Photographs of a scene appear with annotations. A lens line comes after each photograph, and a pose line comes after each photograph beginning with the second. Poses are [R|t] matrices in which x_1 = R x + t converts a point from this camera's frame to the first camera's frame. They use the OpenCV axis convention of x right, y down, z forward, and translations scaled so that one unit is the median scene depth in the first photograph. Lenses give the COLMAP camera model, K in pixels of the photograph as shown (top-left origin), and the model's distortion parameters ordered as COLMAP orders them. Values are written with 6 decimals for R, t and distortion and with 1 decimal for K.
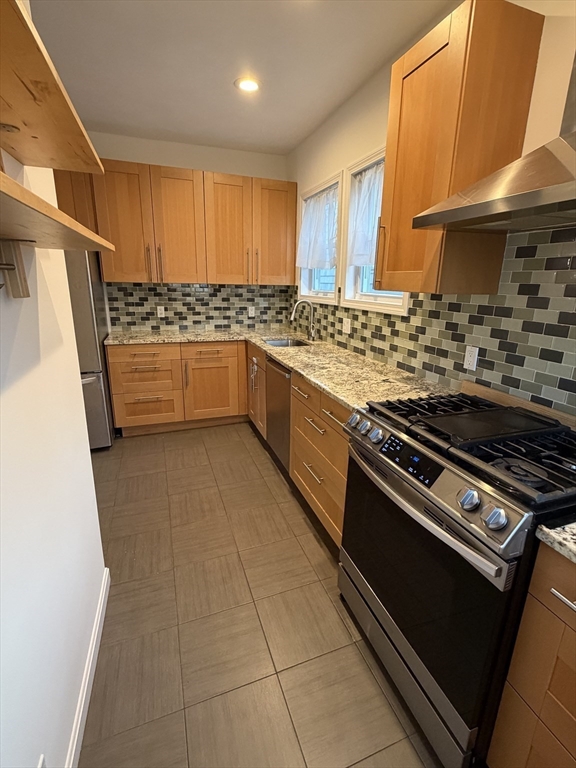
lens RADIAL K [[357.2, 0, 288.0], [0, 357.2, 384.0], [0, 0, 1]] dist [-0.000585, -0.000017]
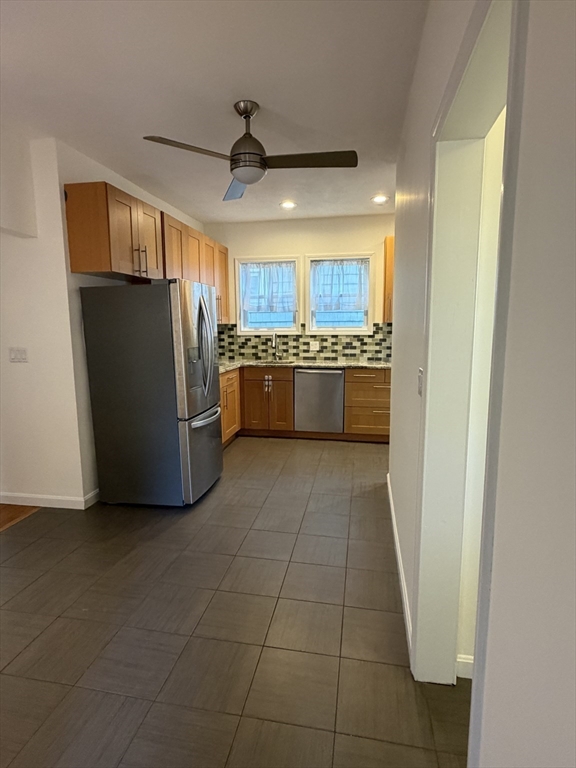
lens RADIAL K [[419.8, 0, 288.0], [0, 419.8, 384.0], [0, 0, 1]] dist [-0.000095, -0.000194]
pose [[0.508566, -0.152691, 0.847376, -1.685038], [0.252325, 0.967372, 0.022876, -0.074159], [-0.823221, 0.202180, 0.530500, 0.121629]]
